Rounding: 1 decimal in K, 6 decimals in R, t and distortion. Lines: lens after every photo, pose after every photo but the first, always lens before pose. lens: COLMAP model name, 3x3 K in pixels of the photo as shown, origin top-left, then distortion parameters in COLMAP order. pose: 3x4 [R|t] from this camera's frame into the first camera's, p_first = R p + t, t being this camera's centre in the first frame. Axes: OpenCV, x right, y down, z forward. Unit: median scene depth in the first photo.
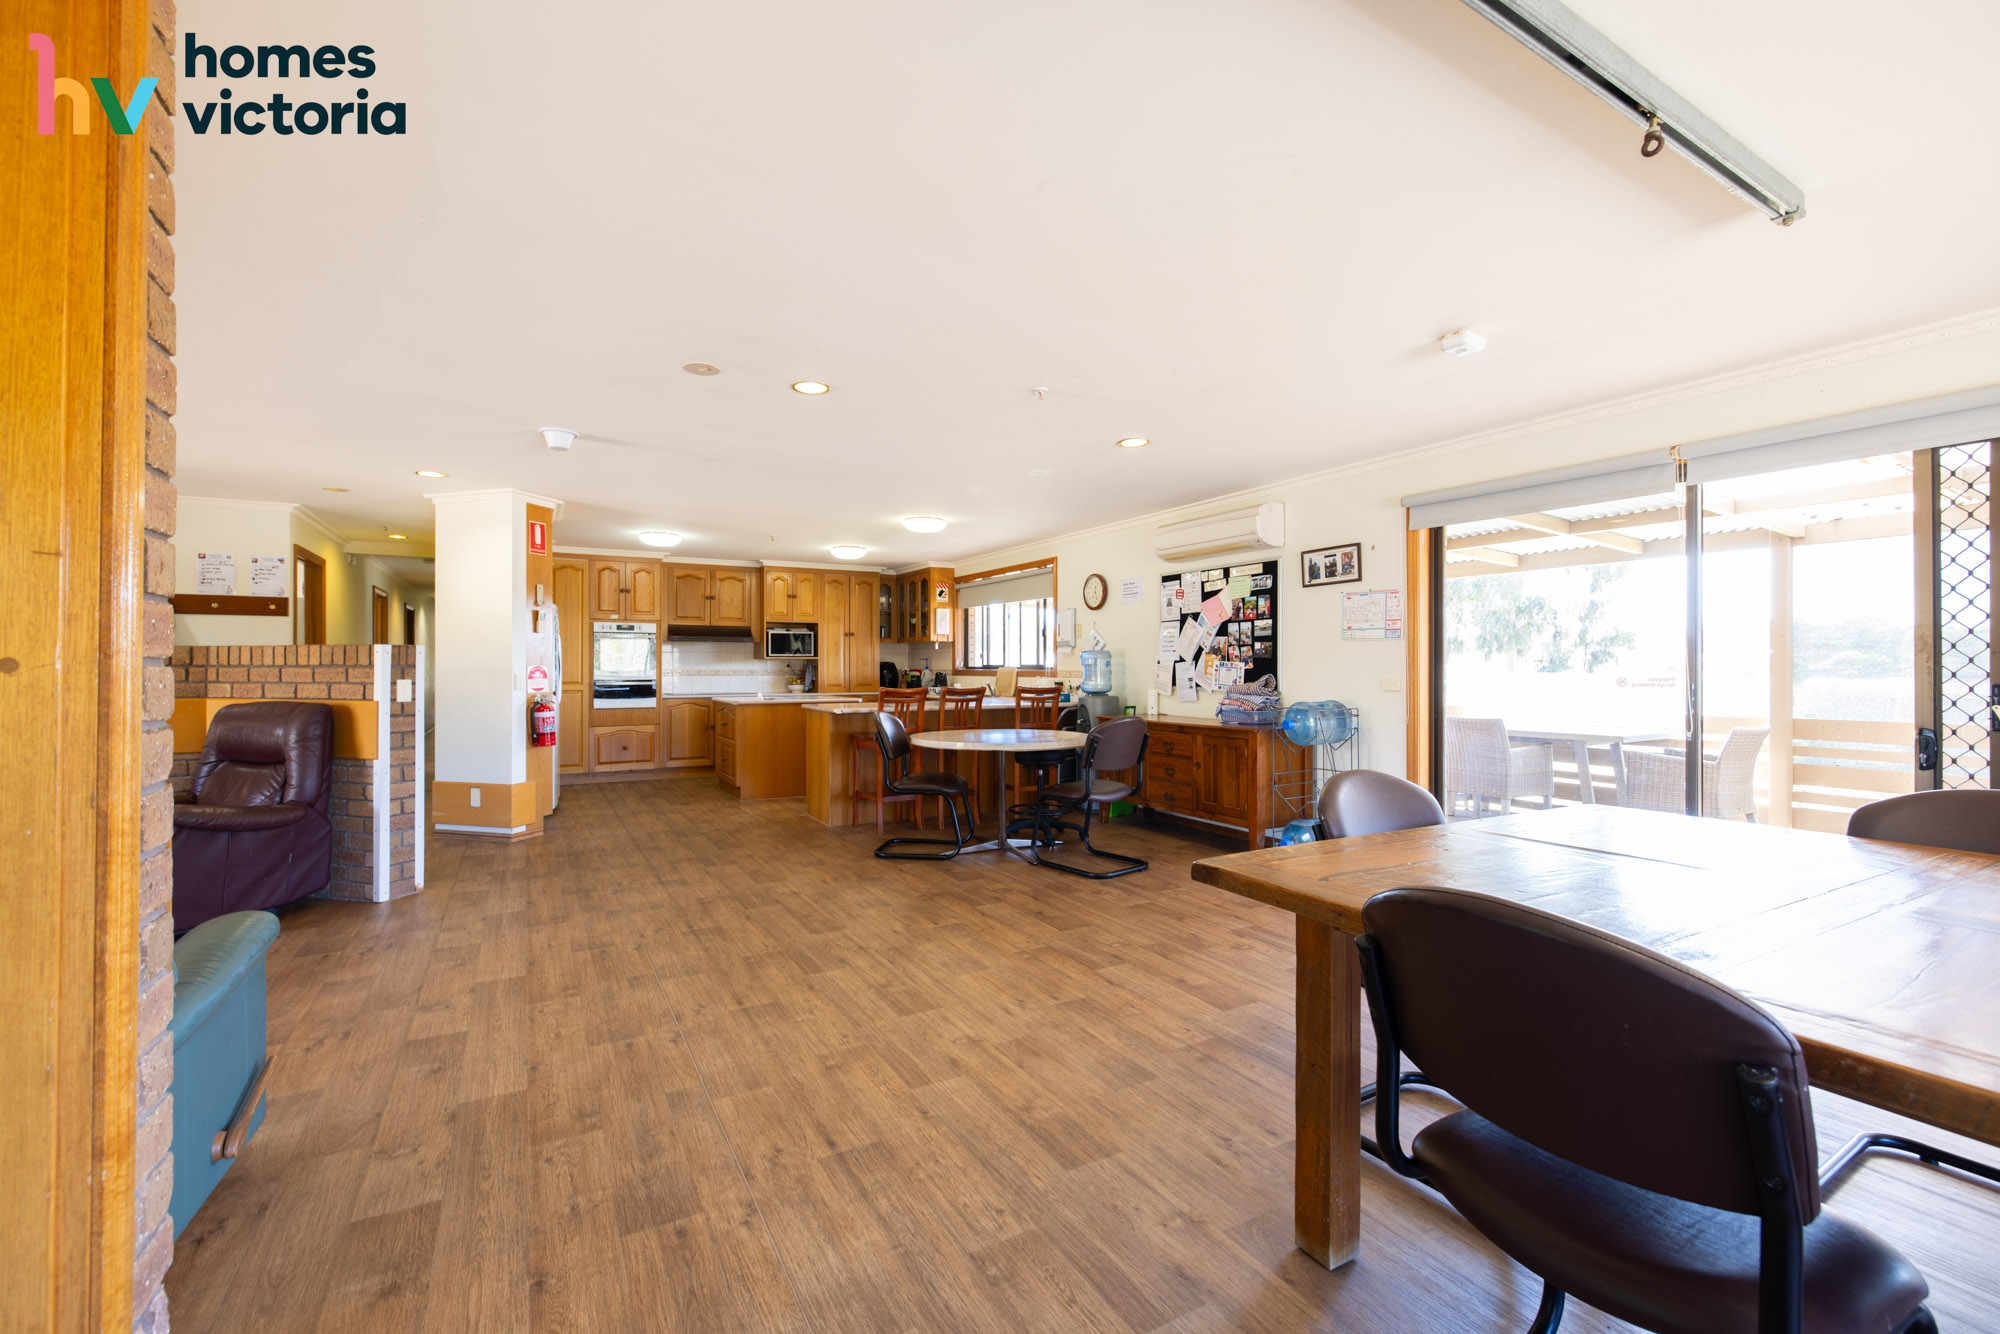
lens RADIAL K [[835.5, 0, 992.2], [0, 835.5, 664.0], [0, 0, 1]] dist [0.000506, 0.000764]
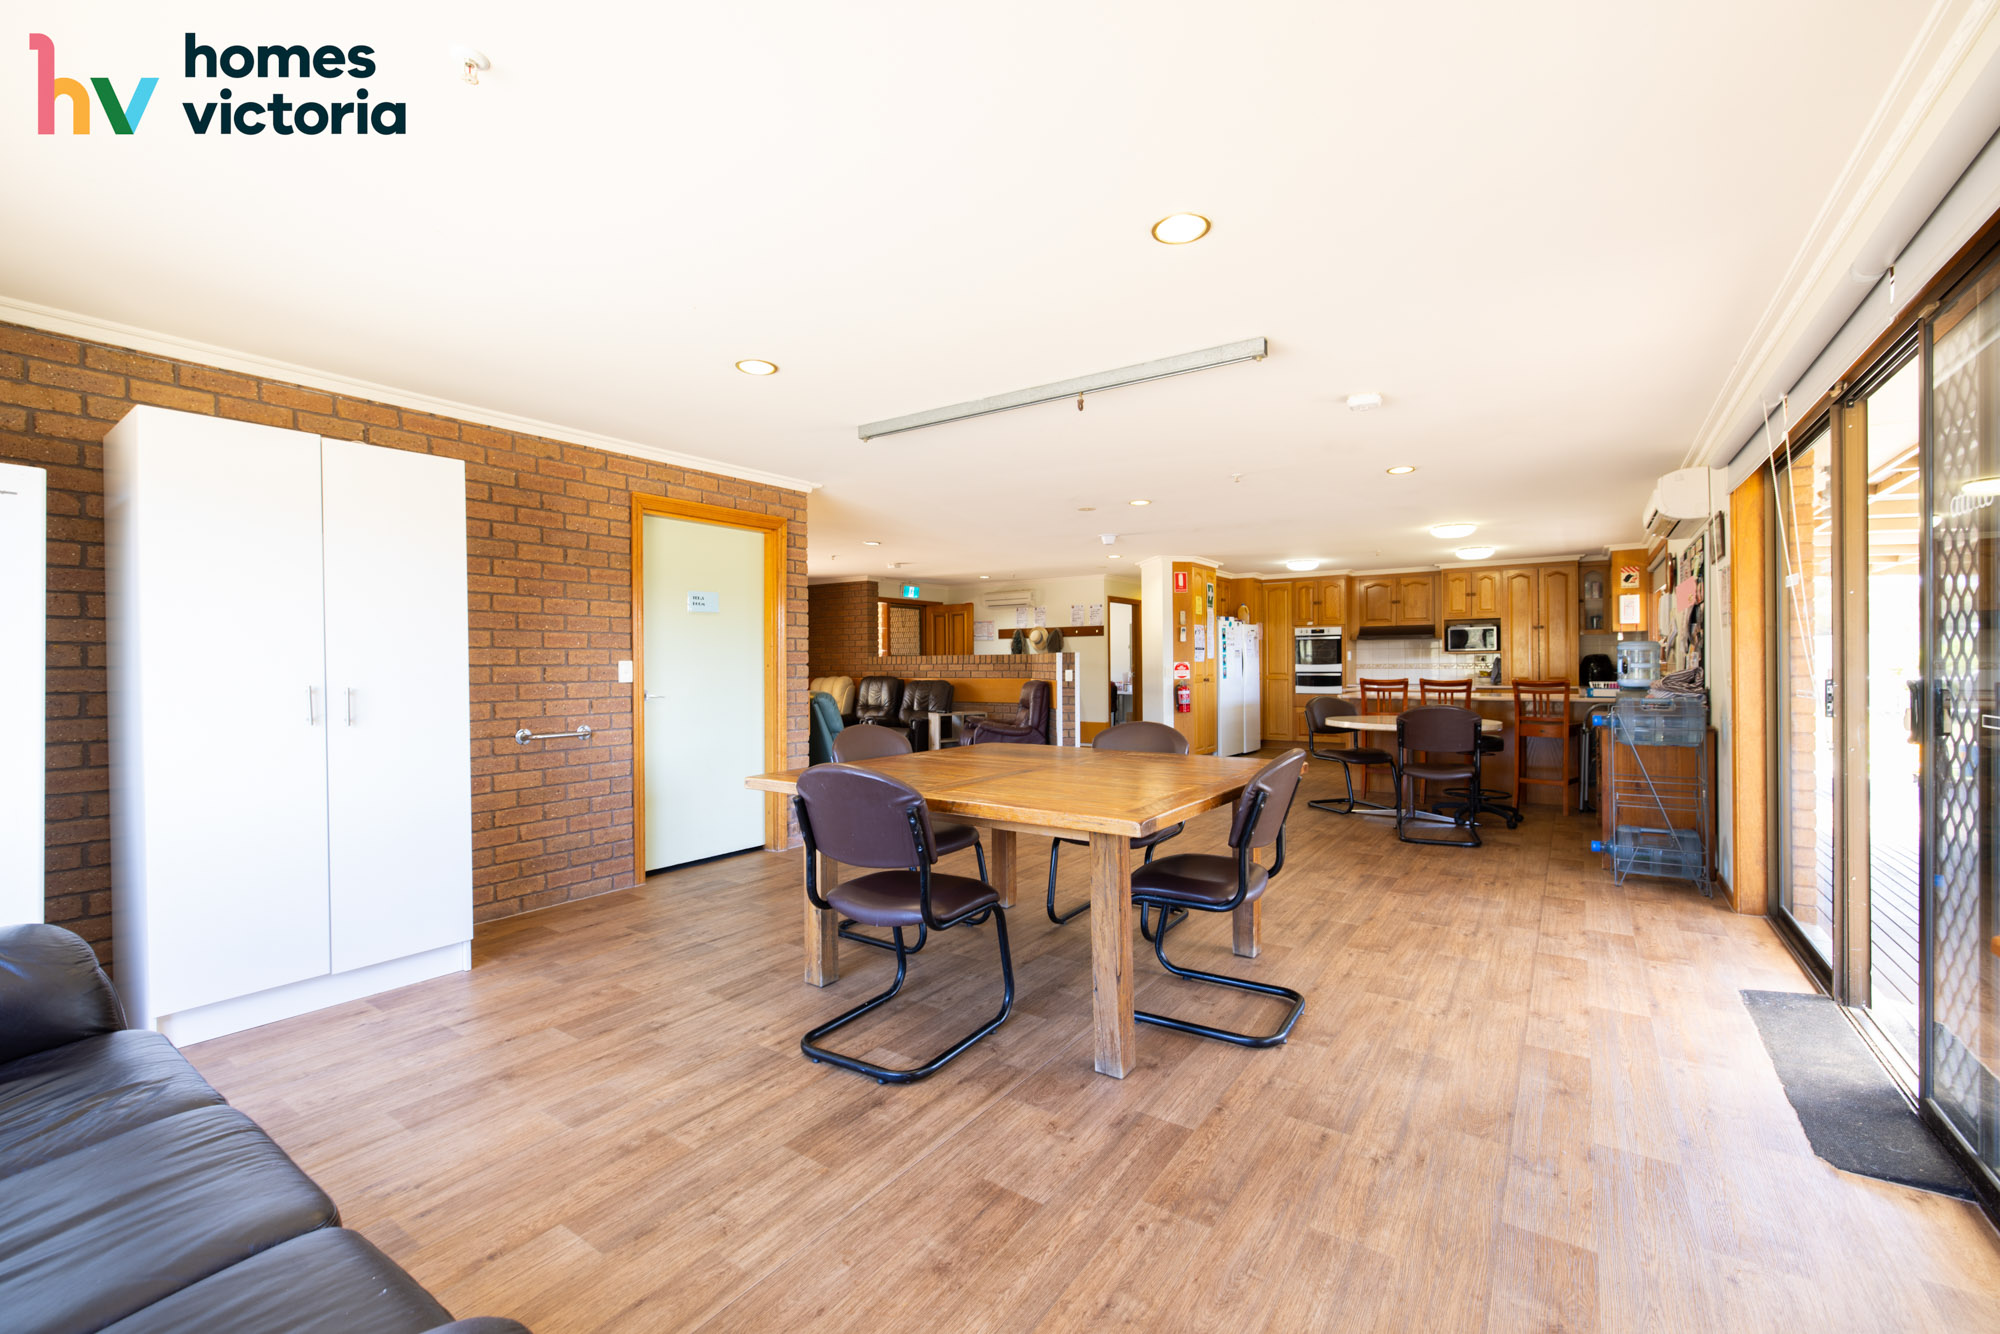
lens RADIAL K [[835.5, 0, 994.2], [0, 835.5, 666.5], [0, 0, 1]] dist [0.000506, 0.000764]
pose [[0.436788, -0.001078, -0.899564, 0.503102], [0.010953, 0.999932, 0.004120, -0.000104], [0.899498, -0.011652, 0.436770, -0.014690]]
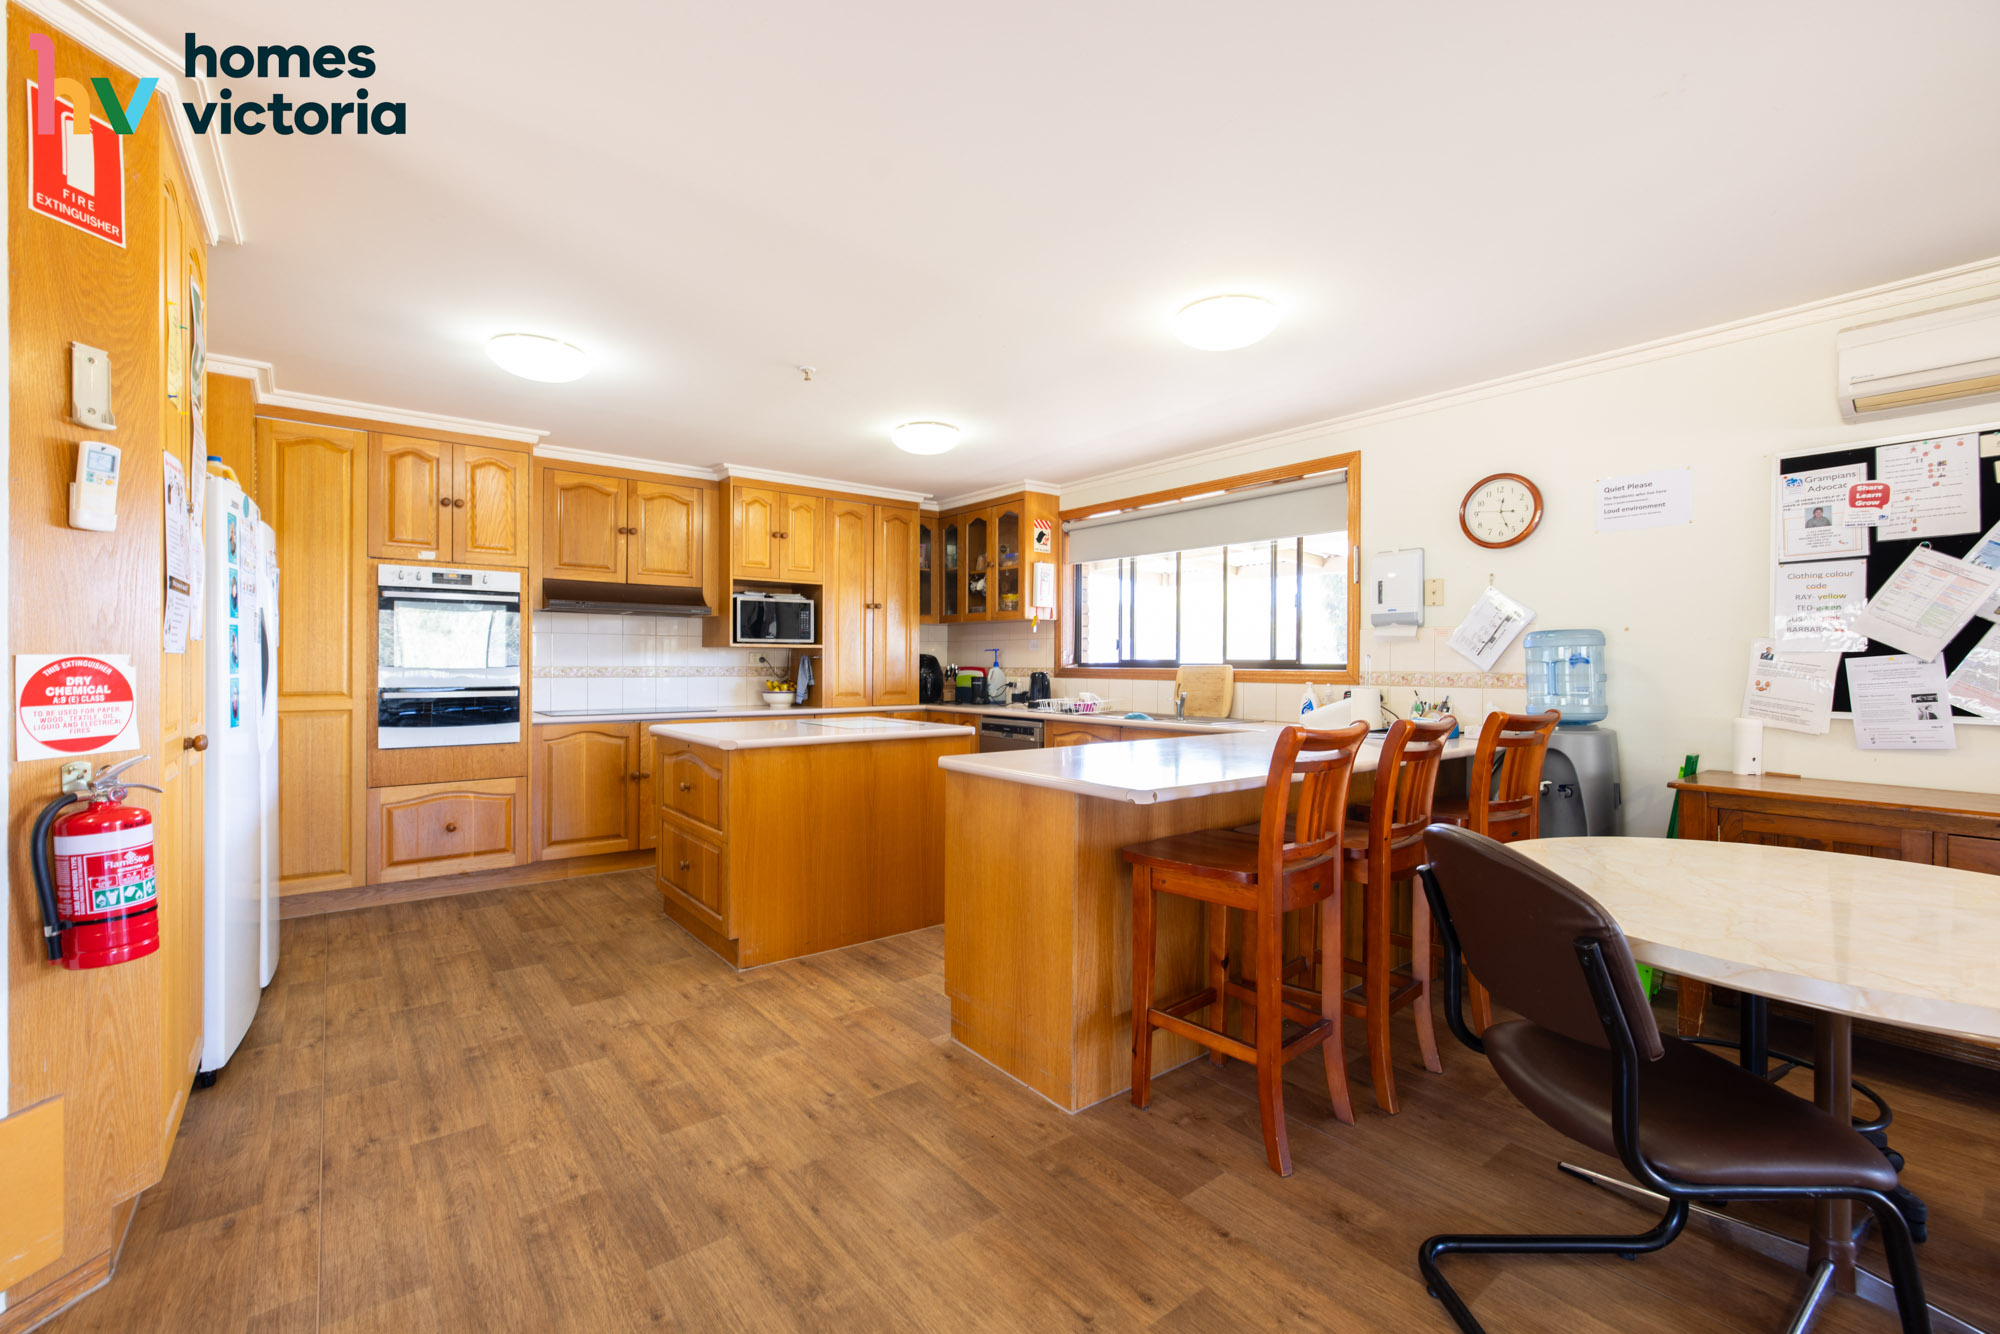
lens RADIAL K [[835.5, 0, 992.5], [0, 835.5, 663.6], [0, 0, 1]] dist [0.000506, 0.000764]
pose [[0.987969, 0.004521, 0.154585, -0.204716], [-0.005355, 0.999973, 0.004981, 0.001475], [-0.154558, -0.005748, 0.987967, 0.473519]]
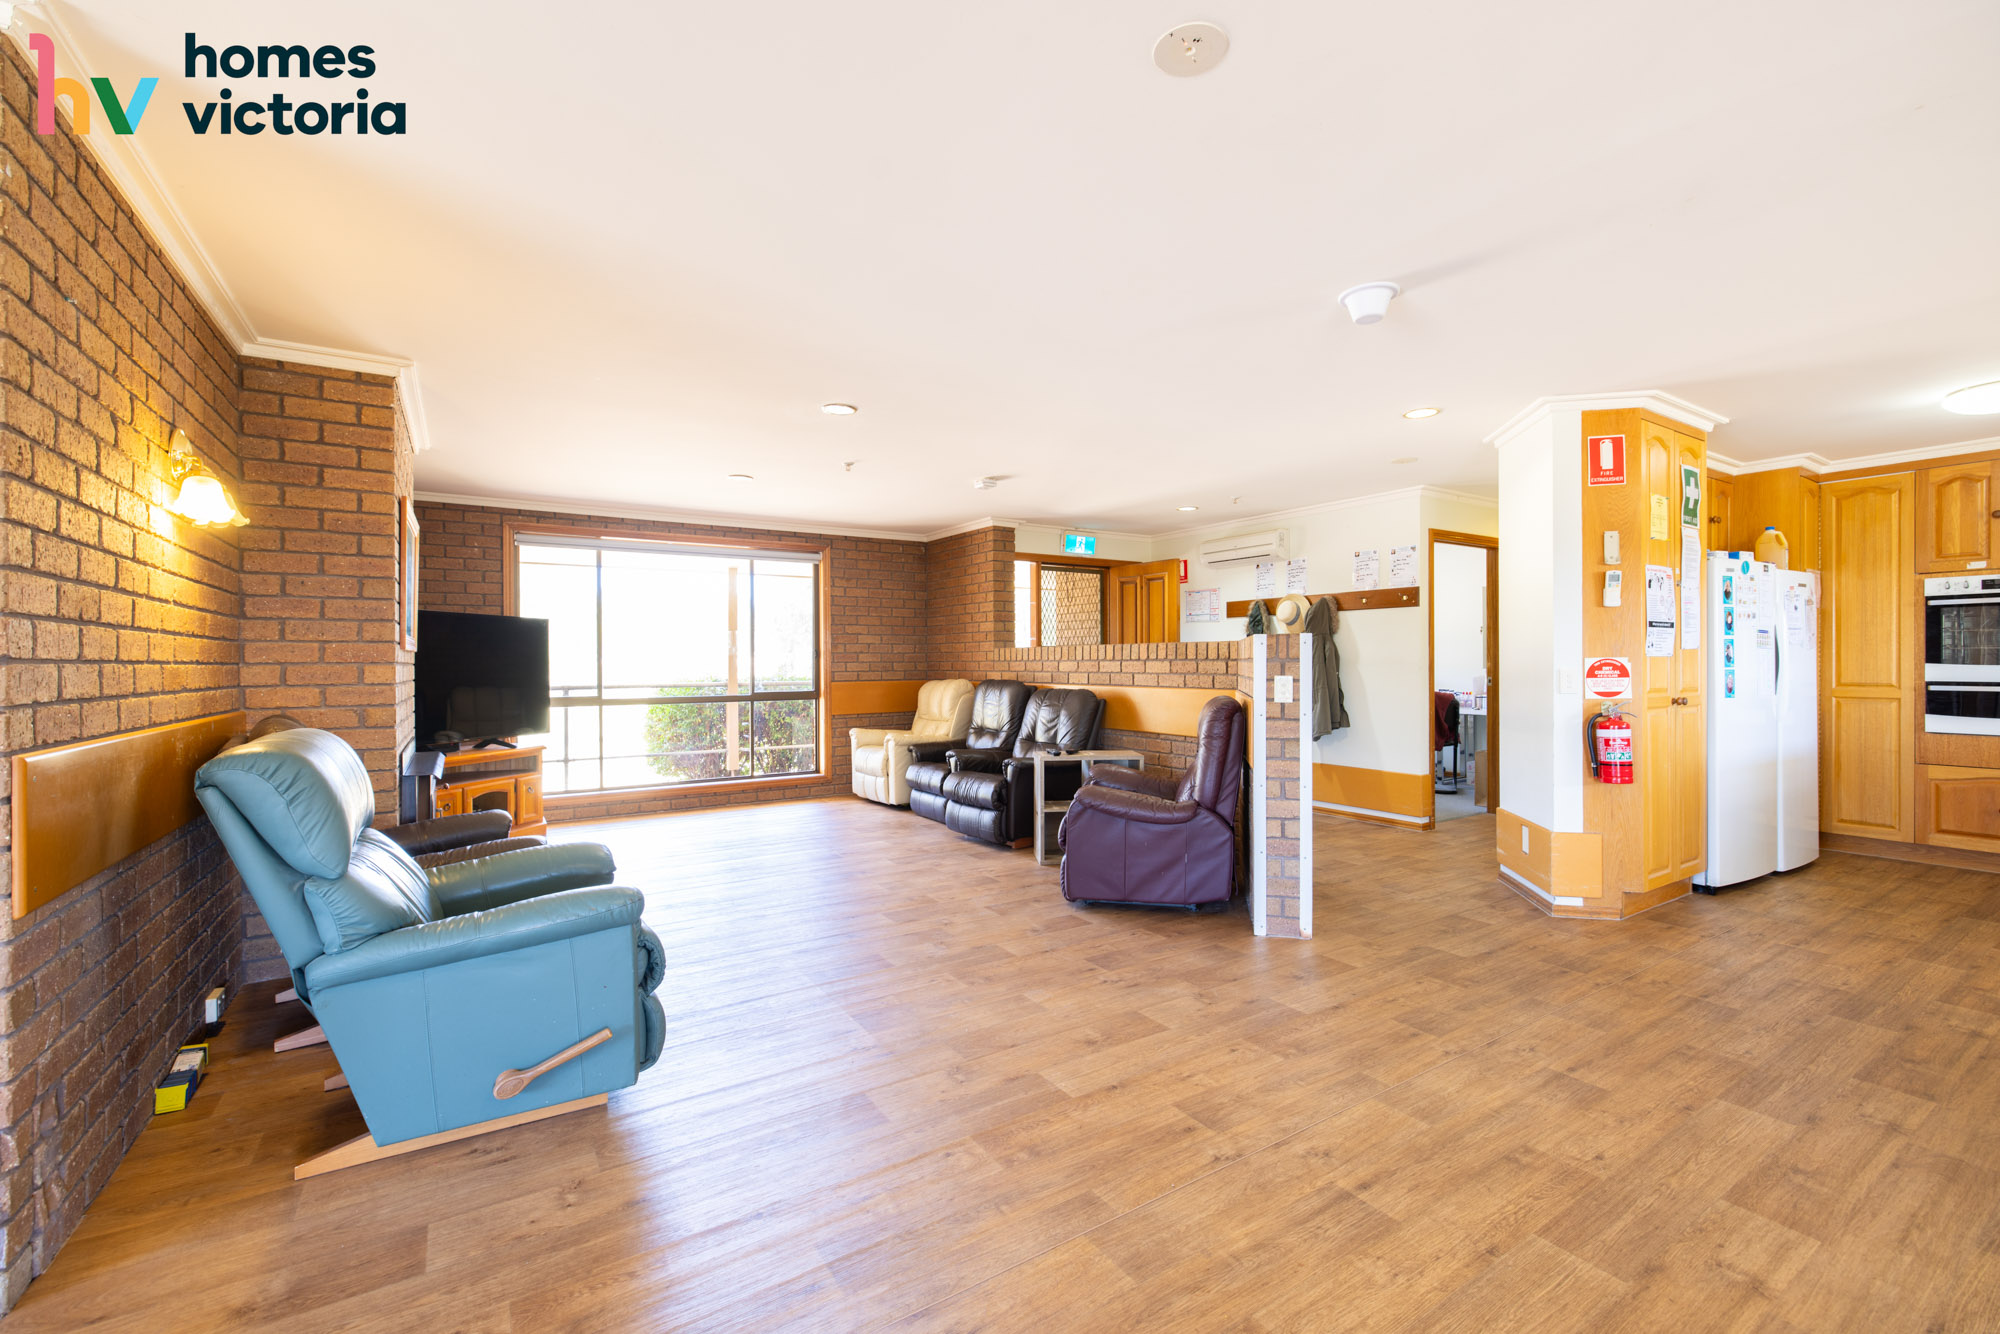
lens RADIAL K [[835.5, 0, 991.5], [0, 835.5, 666.7], [0, 0, 1]] dist [0.000506, 0.000764]
pose [[0.055009, 0.005520, -0.998471, 0.052621], [0.007853, 0.999951, 0.005961, 0.001087], [0.998455, -0.008169, 0.054963, 0.331866]]
